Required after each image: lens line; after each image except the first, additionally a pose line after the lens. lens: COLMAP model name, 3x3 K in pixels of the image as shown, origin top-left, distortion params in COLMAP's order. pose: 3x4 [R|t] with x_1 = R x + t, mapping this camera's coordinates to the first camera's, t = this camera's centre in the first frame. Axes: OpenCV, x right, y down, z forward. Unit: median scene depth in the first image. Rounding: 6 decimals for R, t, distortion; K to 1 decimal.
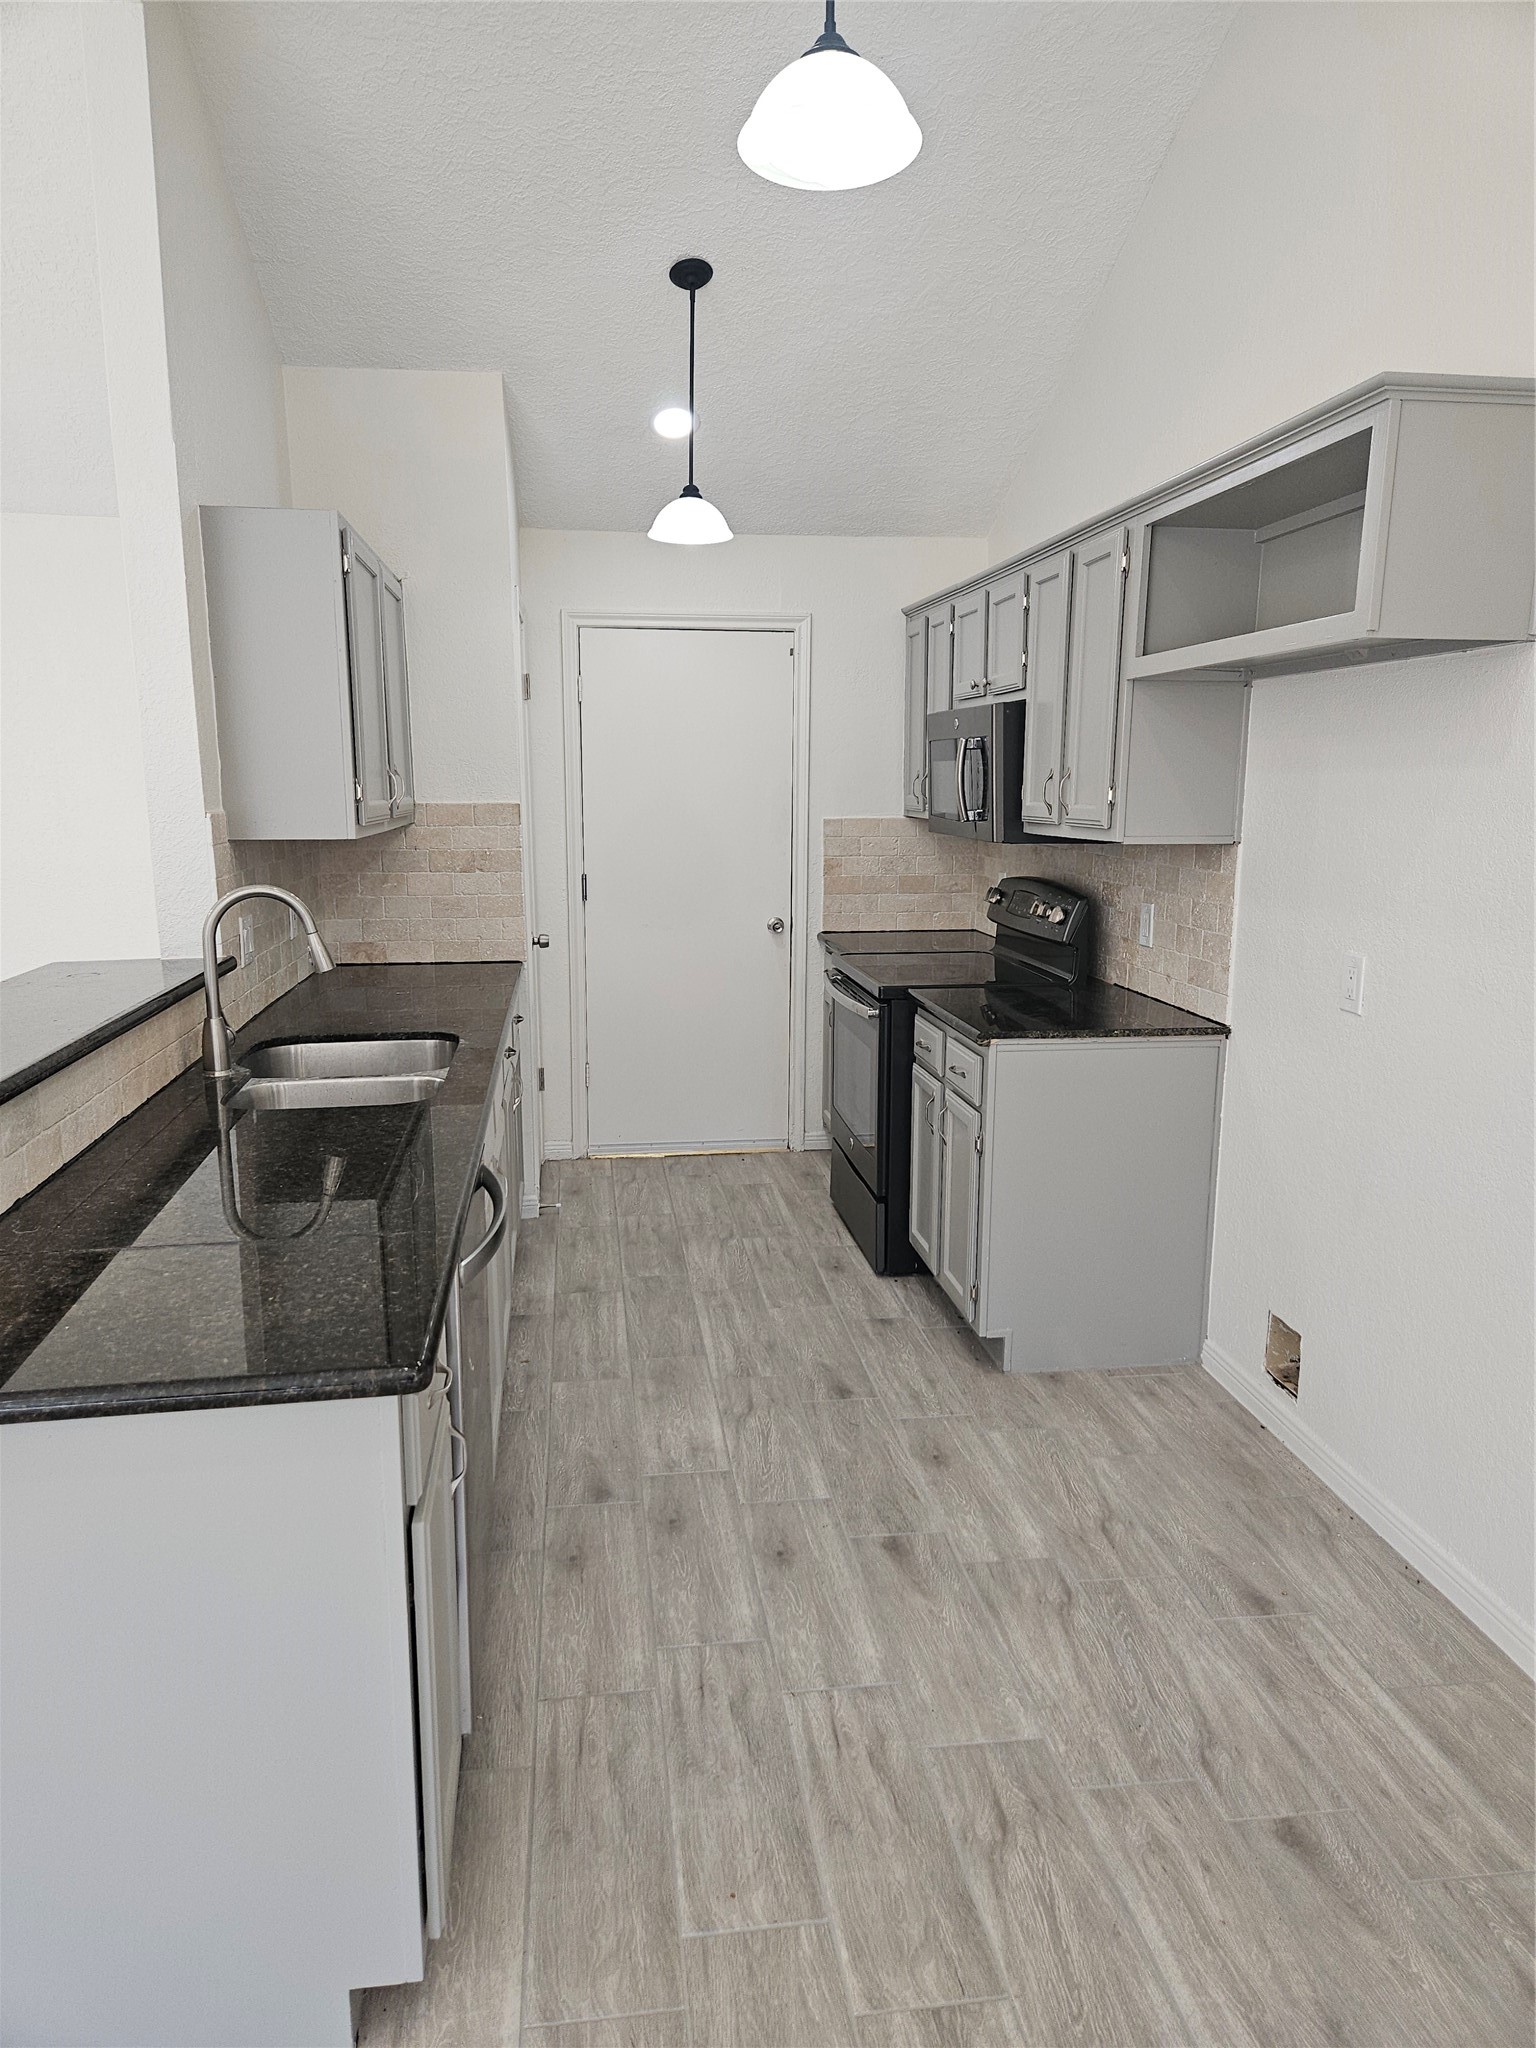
lens RADIAL K [[1385.2, 0, 770.4], [0, 1385.2, 1051.4], [0, 0, 1]] dist [0.075244, 0.001641]
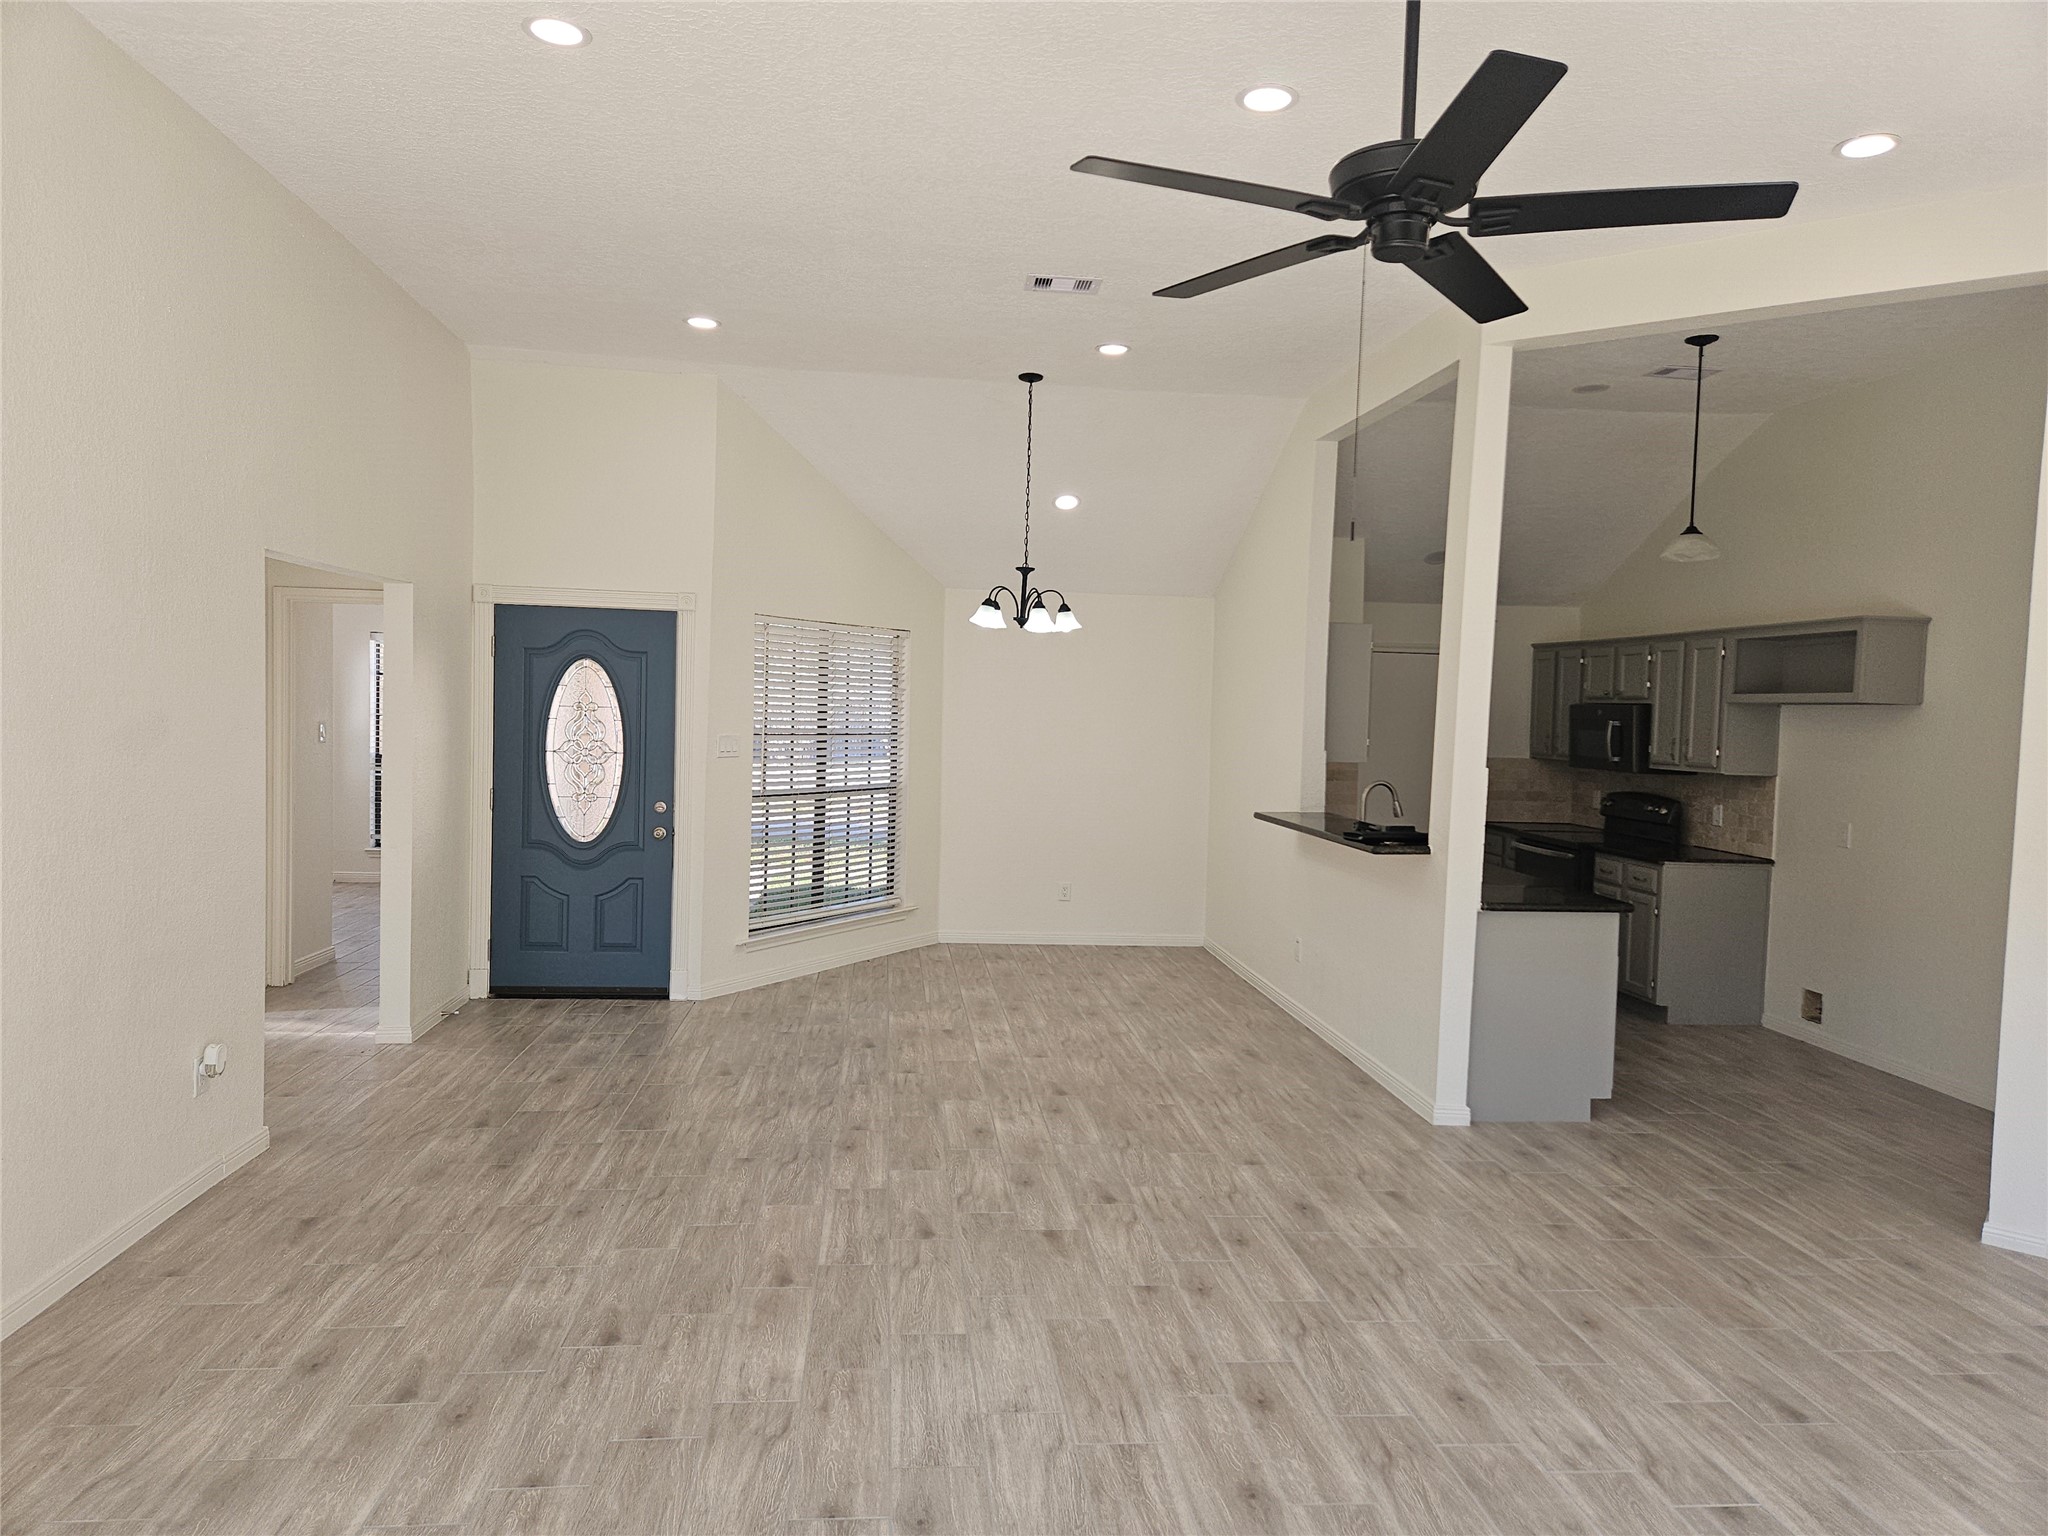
lens RADIAL K [[1357.3, 0, 1024.0], [0, 1357.3, 768.0], [0, 0, 1]] dist [0.002834, -0.000432]
pose [[0.998251, 0.034042, -0.048330, -0.674692], [-0.041028, 0.987552, -0.151847, 0.191537], [0.042559, 0.153564, 0.987222, -1.052037]]
